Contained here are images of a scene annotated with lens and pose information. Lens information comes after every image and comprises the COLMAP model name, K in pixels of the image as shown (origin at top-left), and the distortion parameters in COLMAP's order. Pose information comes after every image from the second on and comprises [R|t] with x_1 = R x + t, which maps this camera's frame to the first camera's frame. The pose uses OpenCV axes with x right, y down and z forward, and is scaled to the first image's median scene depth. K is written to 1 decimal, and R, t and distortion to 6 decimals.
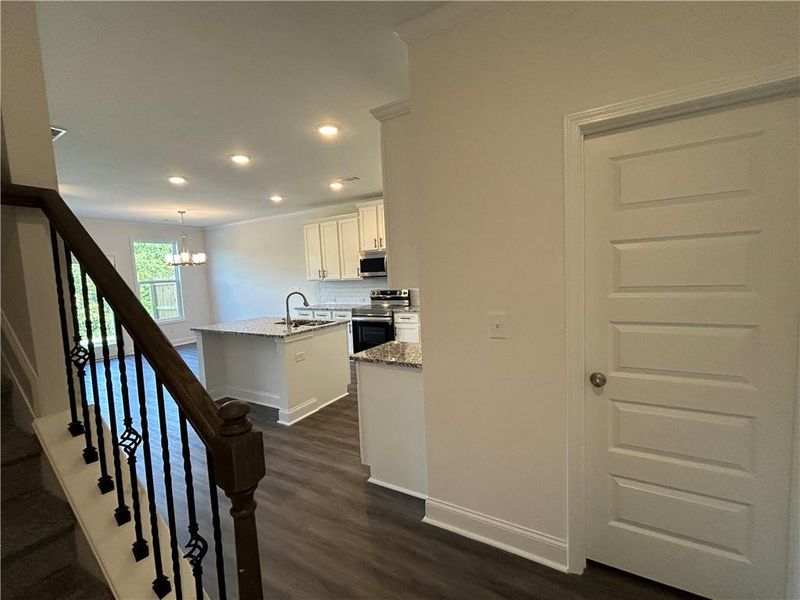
lens RADIAL K [[355.1, 0, 400.0], [0, 355.1, 300.0], [0, 0, 1]] dist [0.002828, 0.000278]
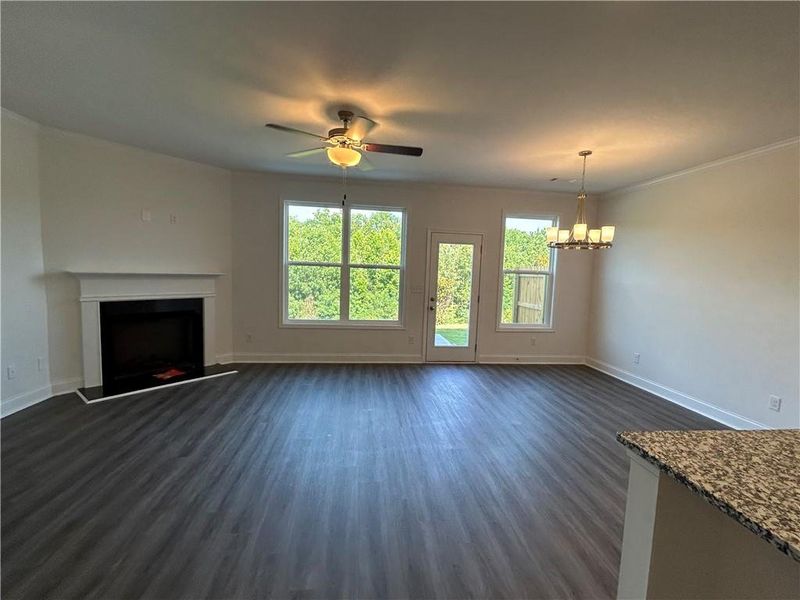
lens RADIAL K [[355.1, 0, 400.0], [0, 355.1, 300.0], [0, 0, 1]] dist [0.002828, 0.000278]
pose [[0.601121, 0.137596, -0.787224, -0.460987], [-0.128518, 0.988889, 0.074709, -0.029624], [0.788757, 0.056263, 0.612125, 0.637702]]
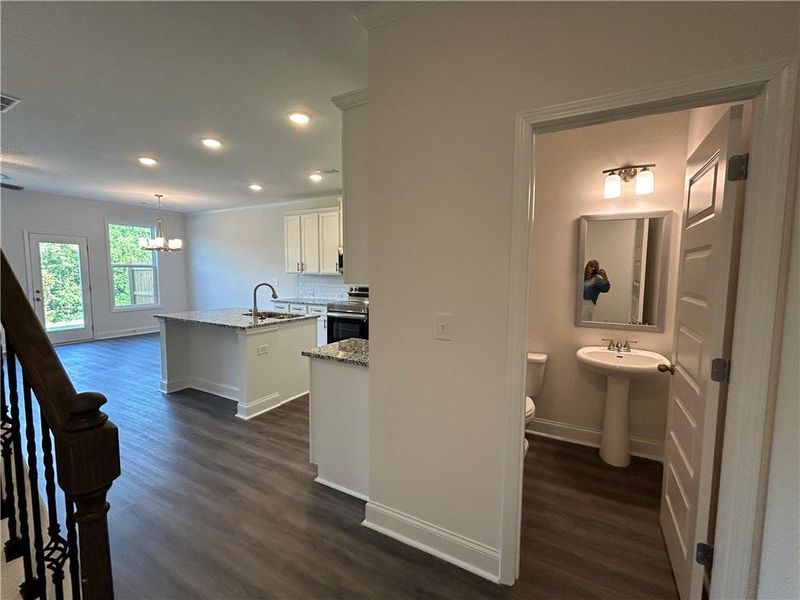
lens RADIAL K [[355.1, 0, 400.0], [0, 355.1, 300.0], [0, 0, 1]] dist [0.002828, 0.000278]
pose [[0.998336, 0.052173, 0.024554, 0.052725], [-0.052257, 0.998630, 0.002809, 0.000925], [-0.024374, -0.004087, 0.999695, 0.013936]]
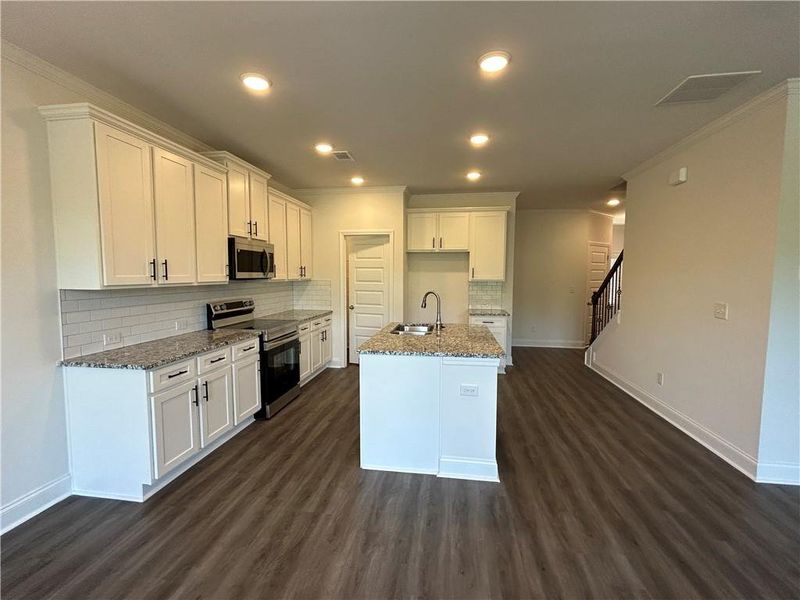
lens RADIAL K [[355.1, 0, 400.0], [0, 355.1, 300.0], [0, 0, 1]] dist [0.002828, 0.000278]
pose [[-0.367306, -0.022564, 0.929826, -1.026462], [0.086265, 0.994570, 0.058212, -0.056409], [-0.926091, 0.101593, -0.363365, 1.308986]]
